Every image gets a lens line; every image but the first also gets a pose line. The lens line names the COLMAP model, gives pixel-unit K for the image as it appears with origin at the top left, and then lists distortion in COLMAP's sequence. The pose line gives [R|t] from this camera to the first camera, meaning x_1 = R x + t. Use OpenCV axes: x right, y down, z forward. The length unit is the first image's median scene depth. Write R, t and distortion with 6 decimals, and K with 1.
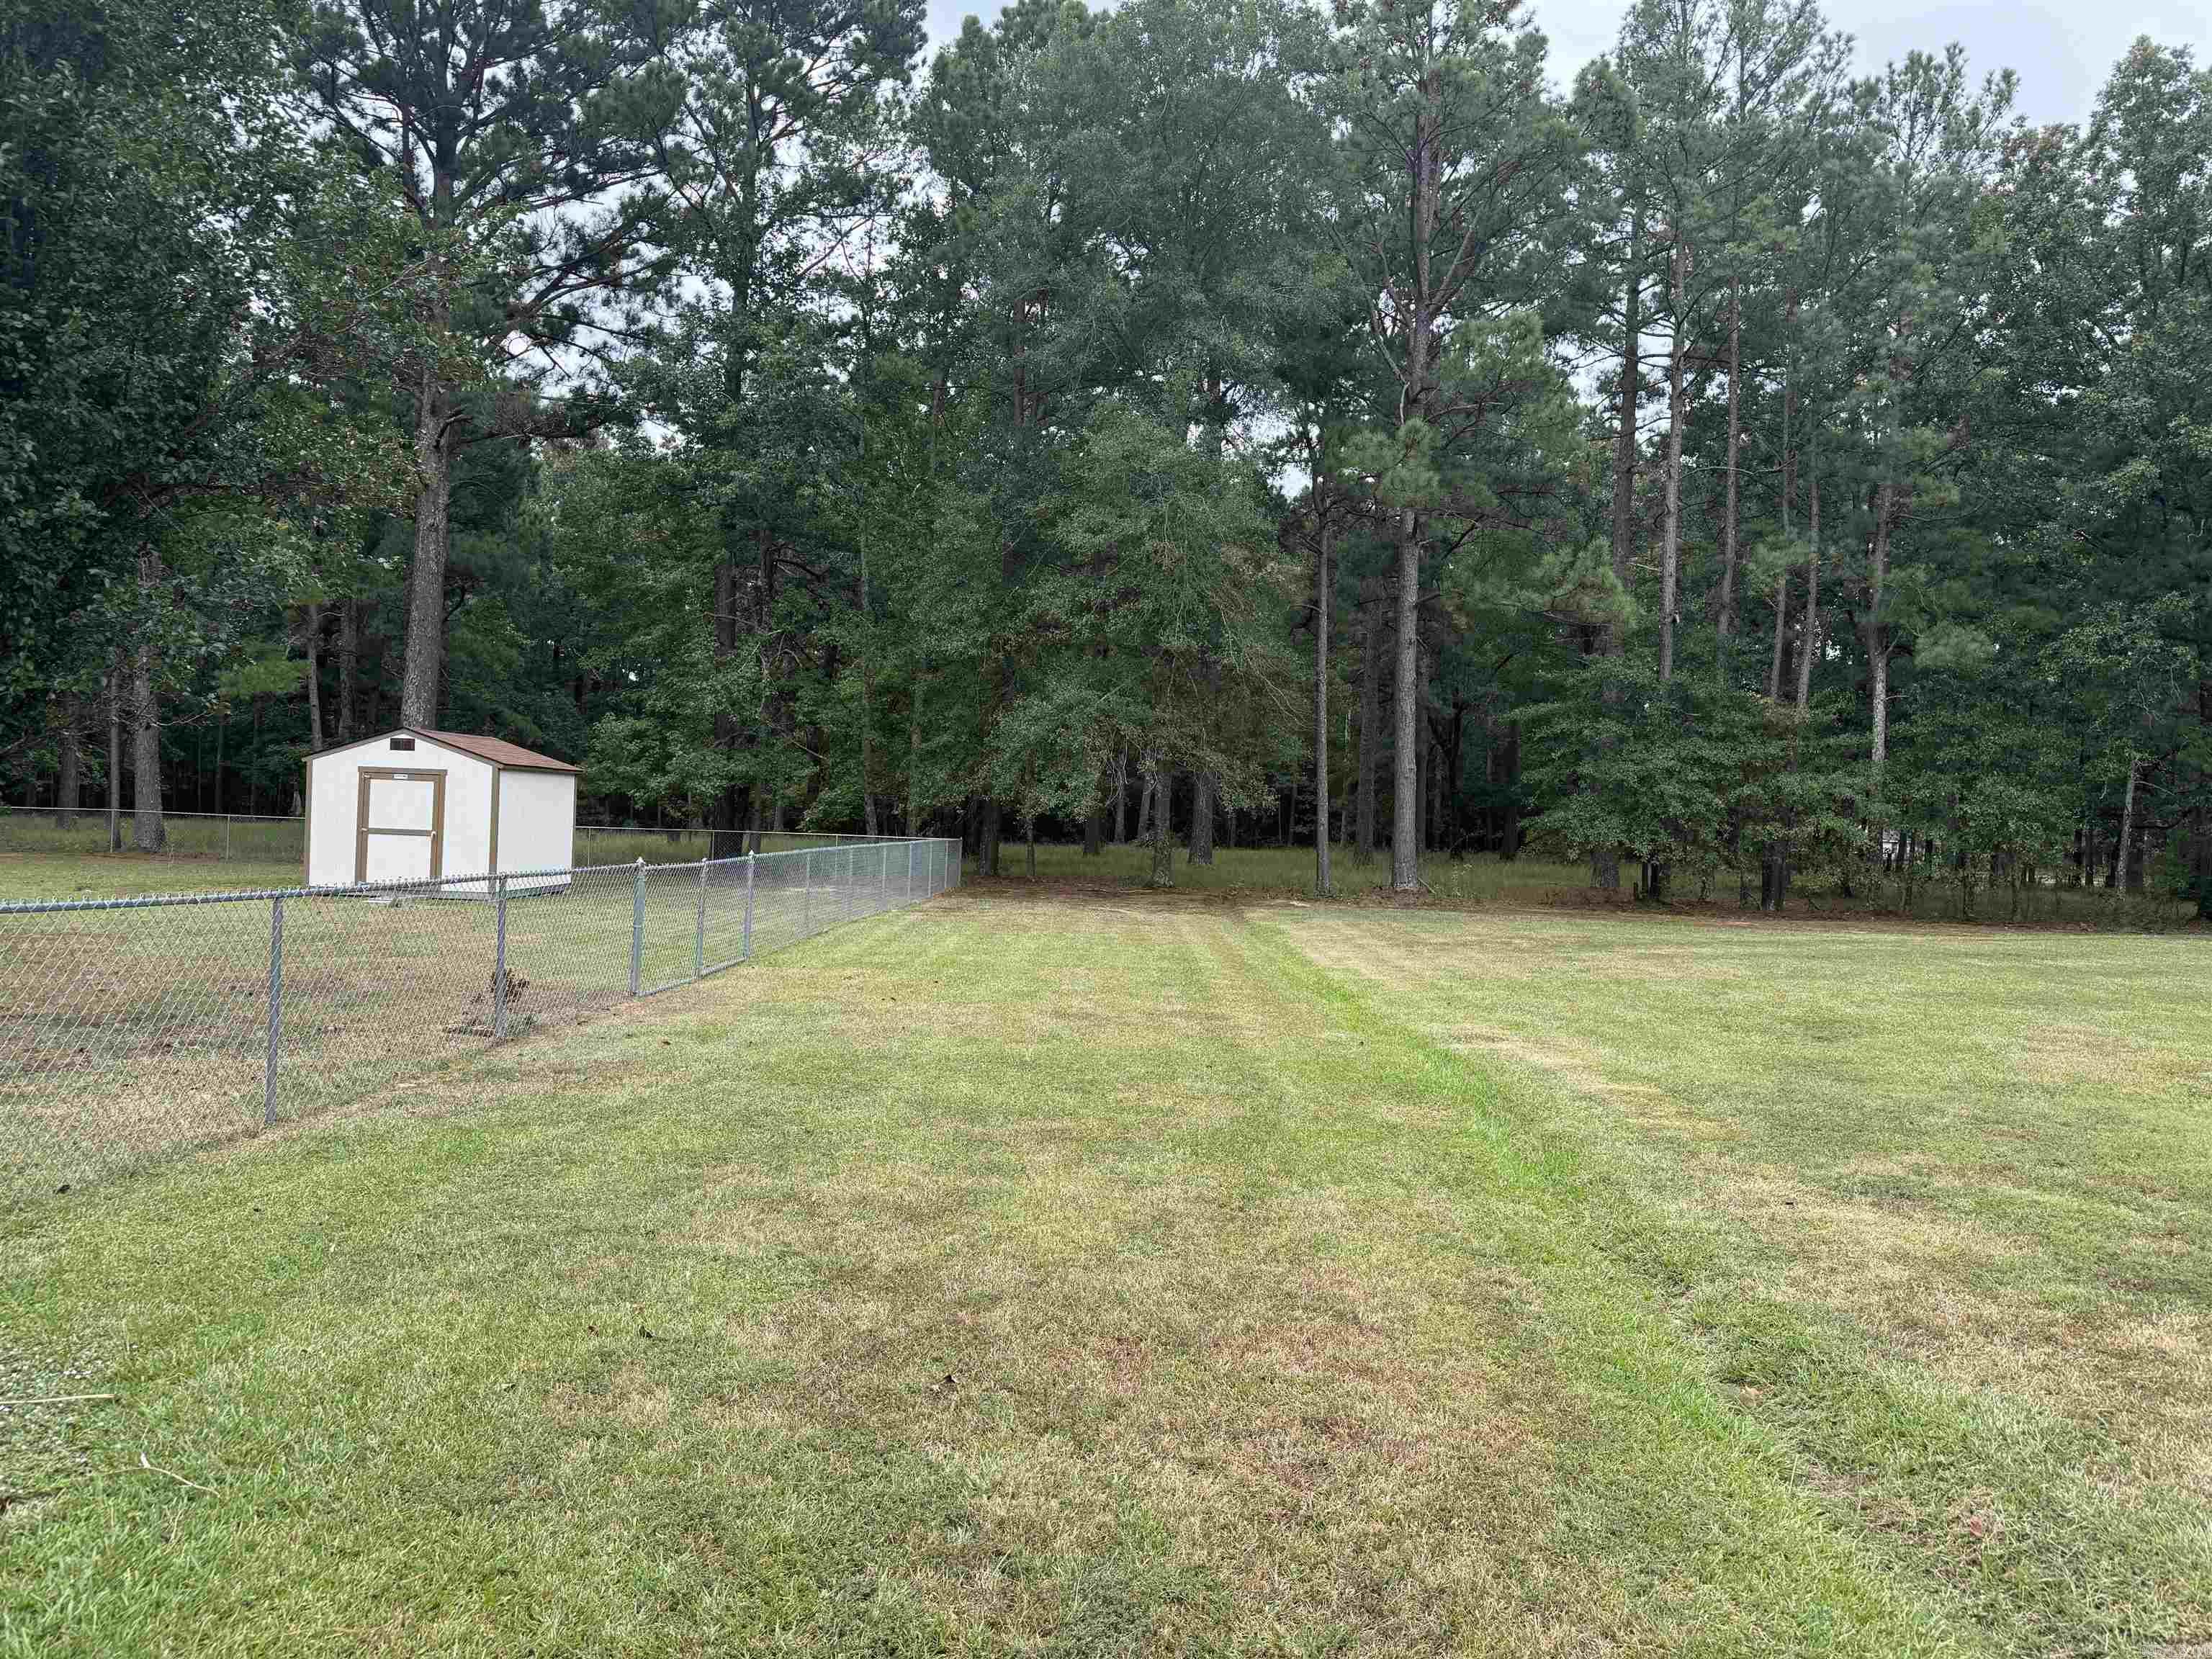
lens RADIAL K [[1562.2, 0, 1081.2], [0, 1562.2, 822.3], [0, 0, 1]] dist [0.009044, 0.000583]
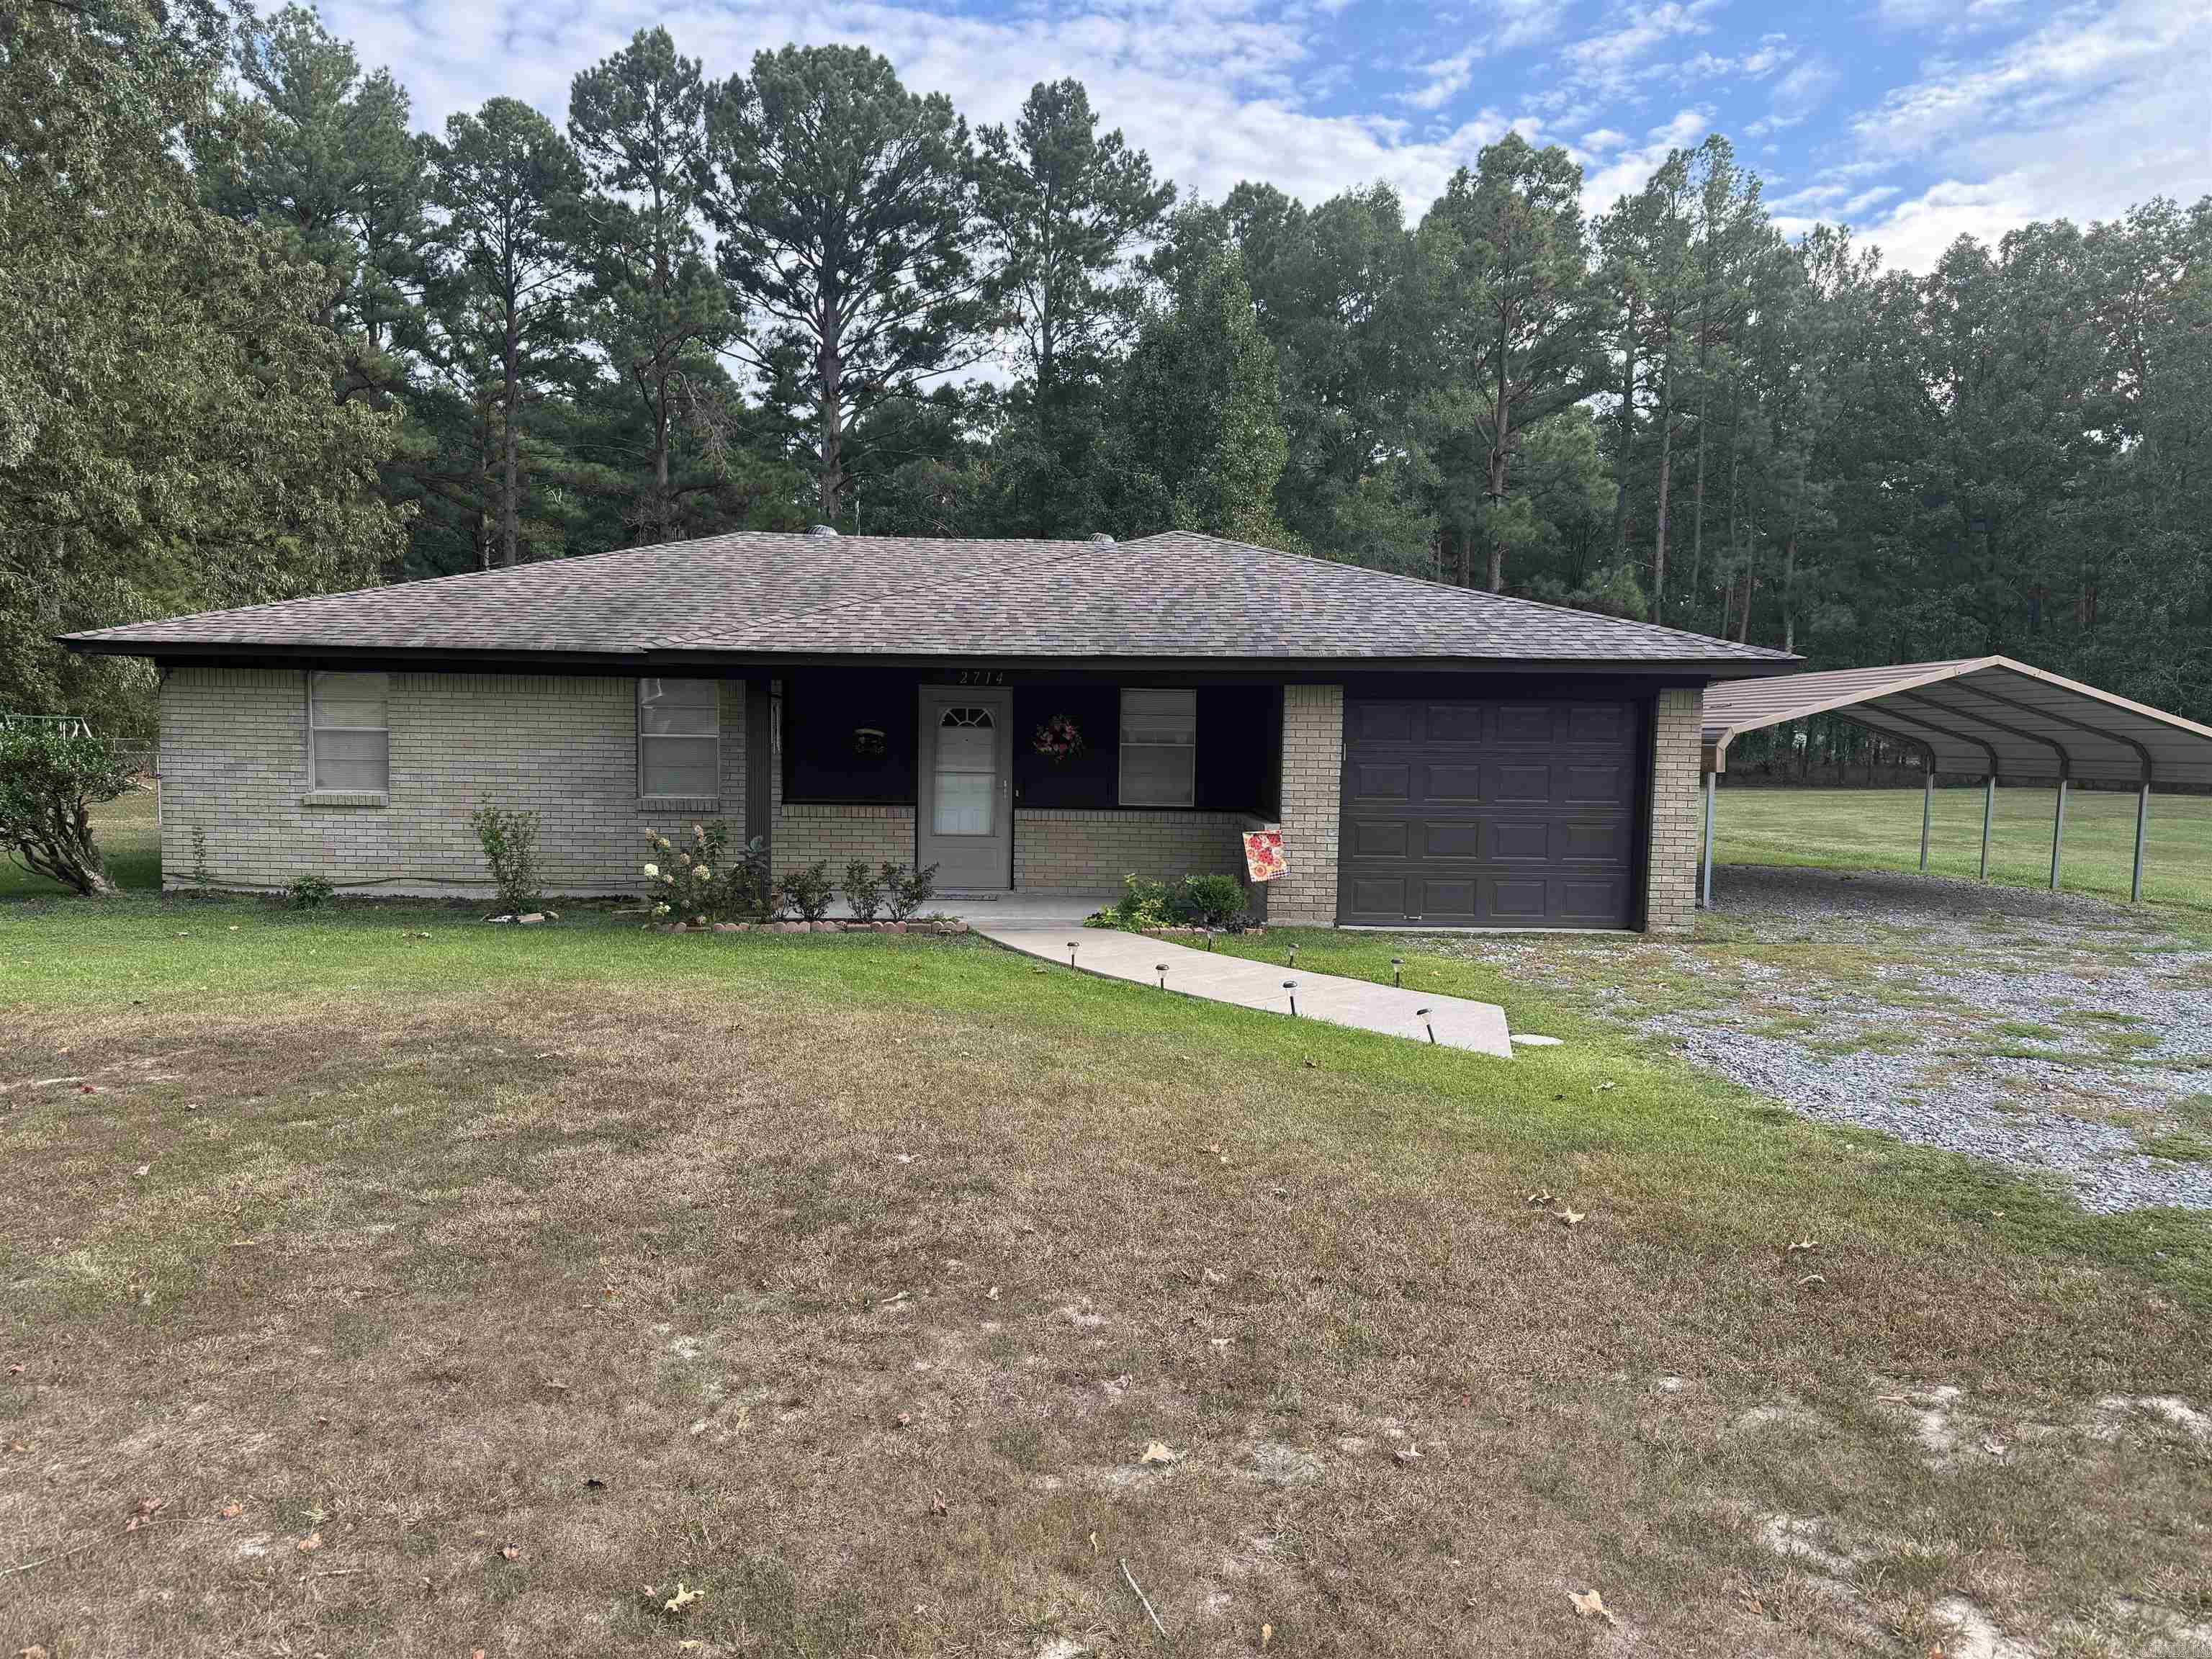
lens RADIAL K [[1538.1, 0, 1111.5], [0, 1538.1, 870.0], [0, 0, 1]] dist [0.004541, -0.004343]
pose [[0.998462, -0.025498, 0.049223, -0.268223], [0.020696, 0.995192, 0.095727, -0.019768], [-0.051427, -0.094561, 0.994190, -0.556760]]
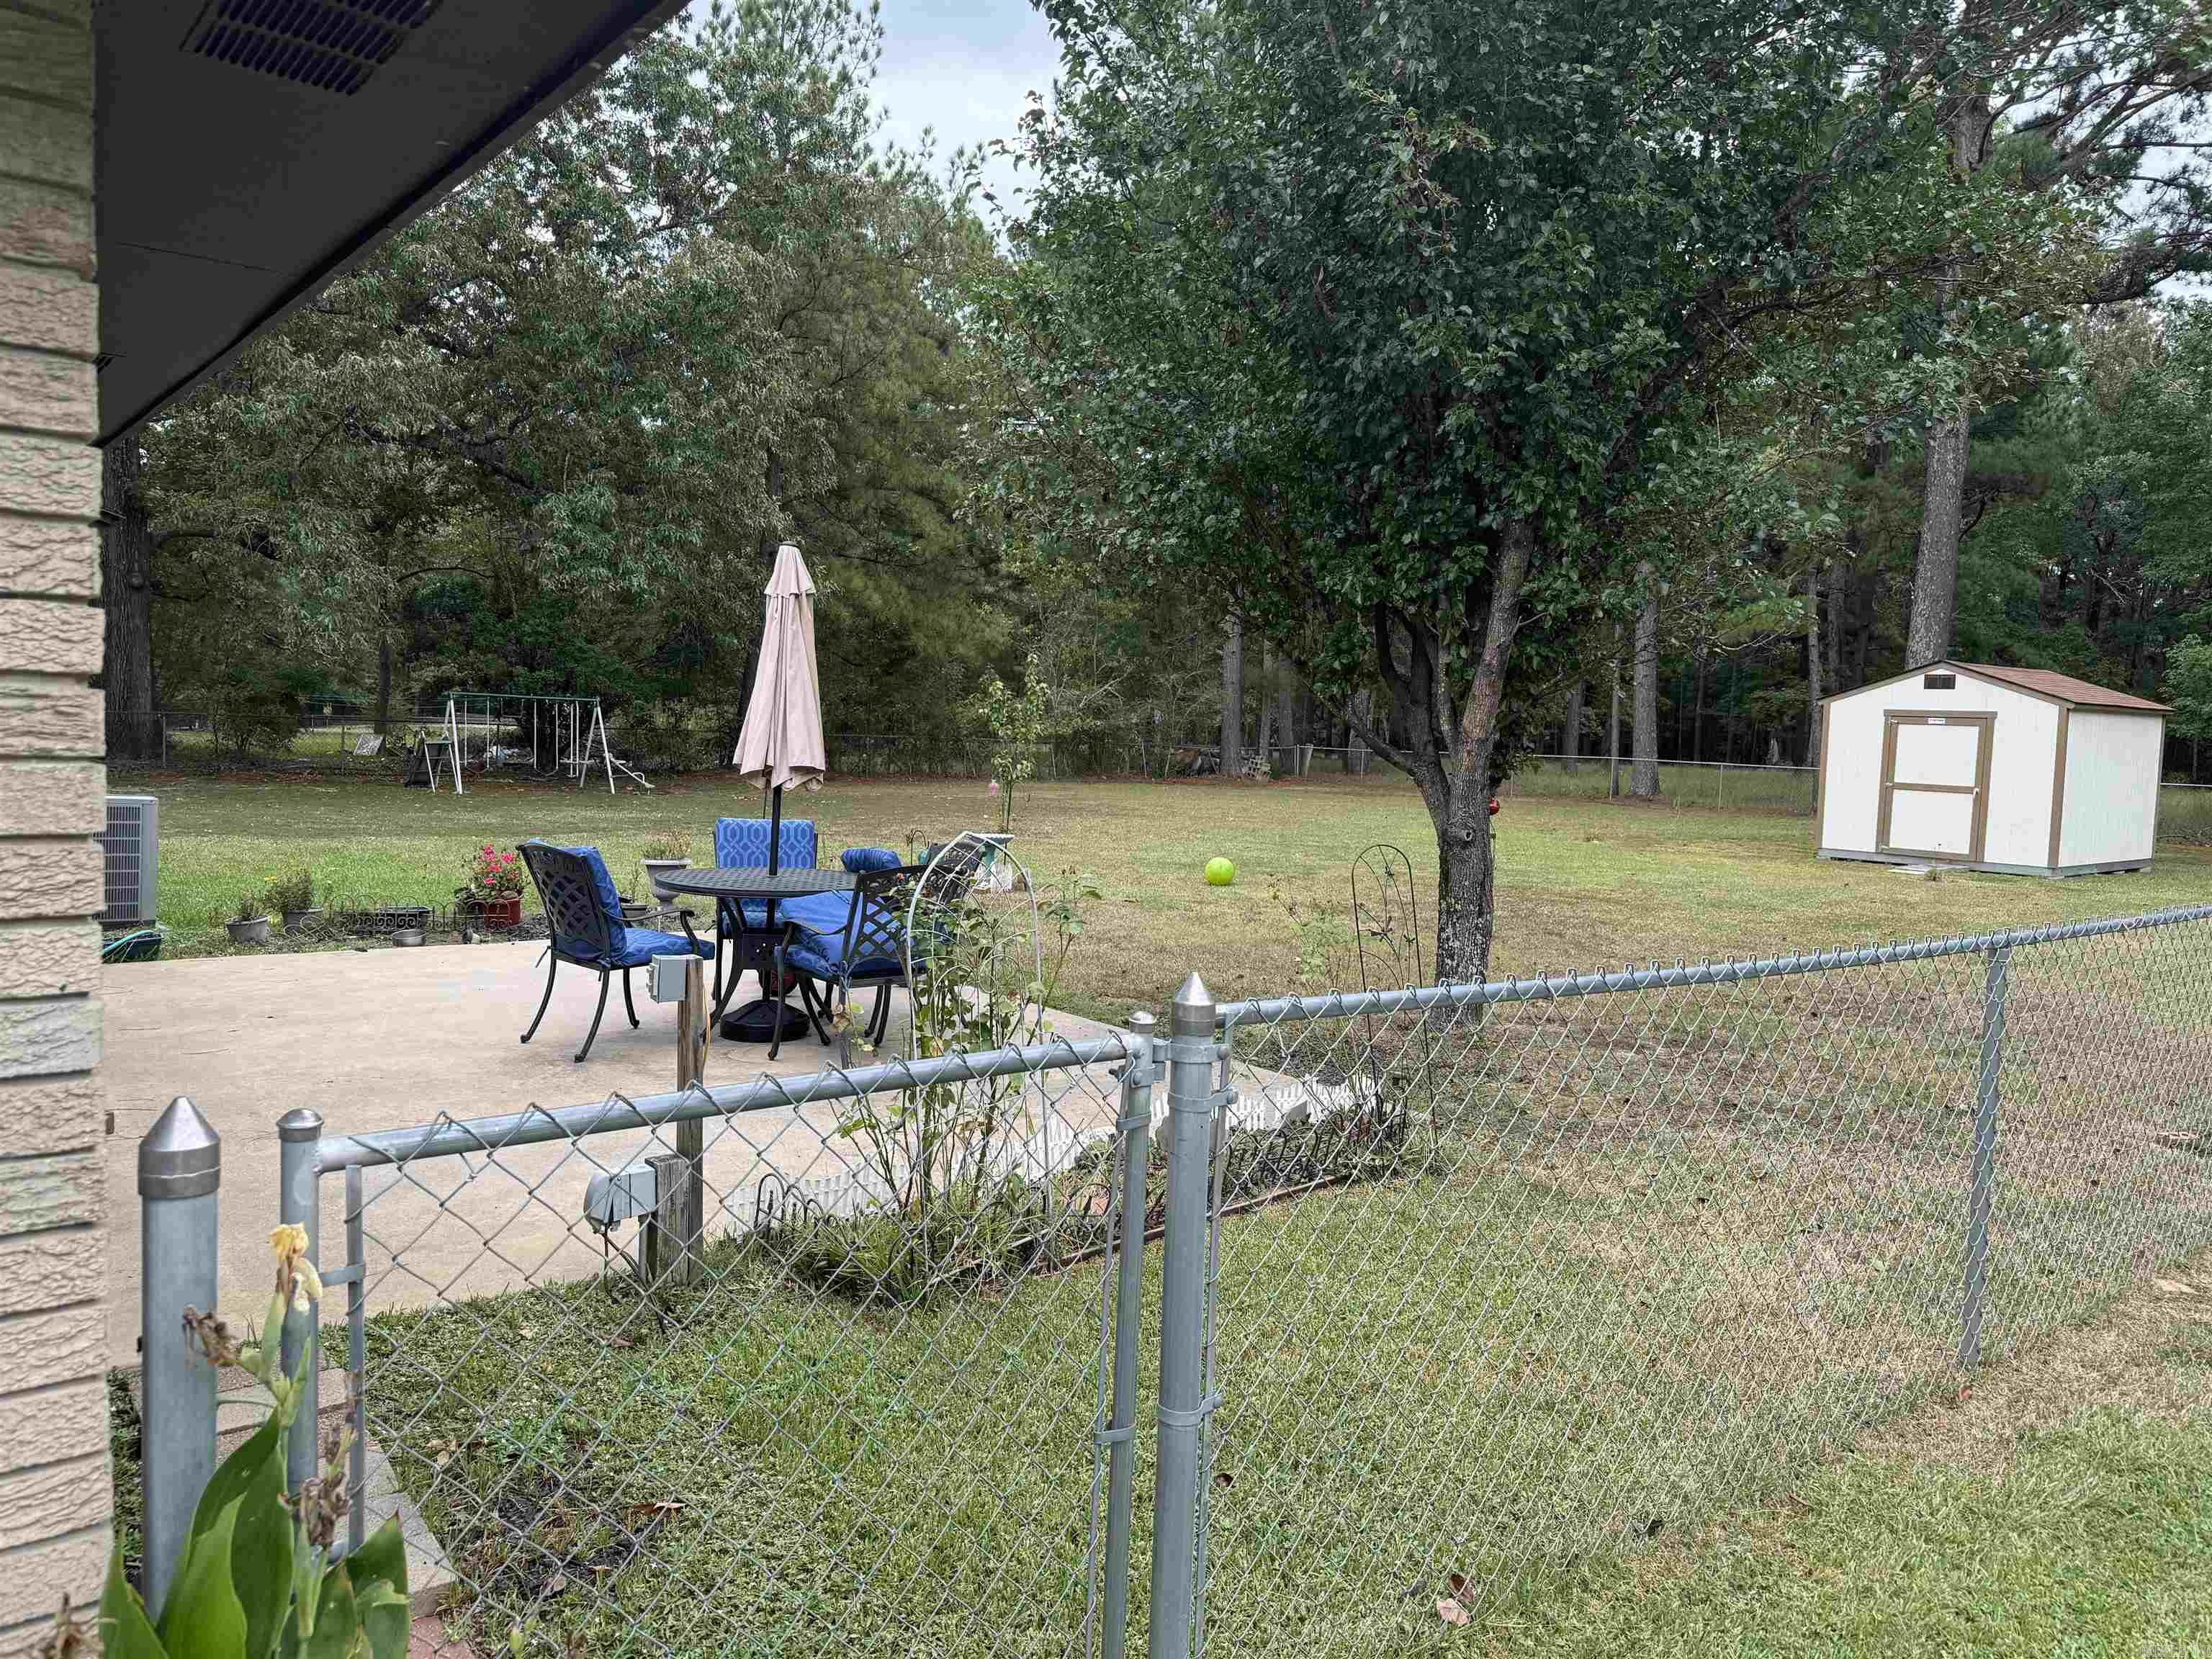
lens RADIAL K [[1569.7, 0, 1090.1], [0, 1569.7, 828.7], [0, 0, 1]] dist [0.071681, -0.107537]
pose [[0.646394, 0.037820, -0.762066, -0.055918], [-0.009271, 0.999086, 0.041719, -0.002089], [0.762947, -0.019902, 0.646154, 0.077987]]
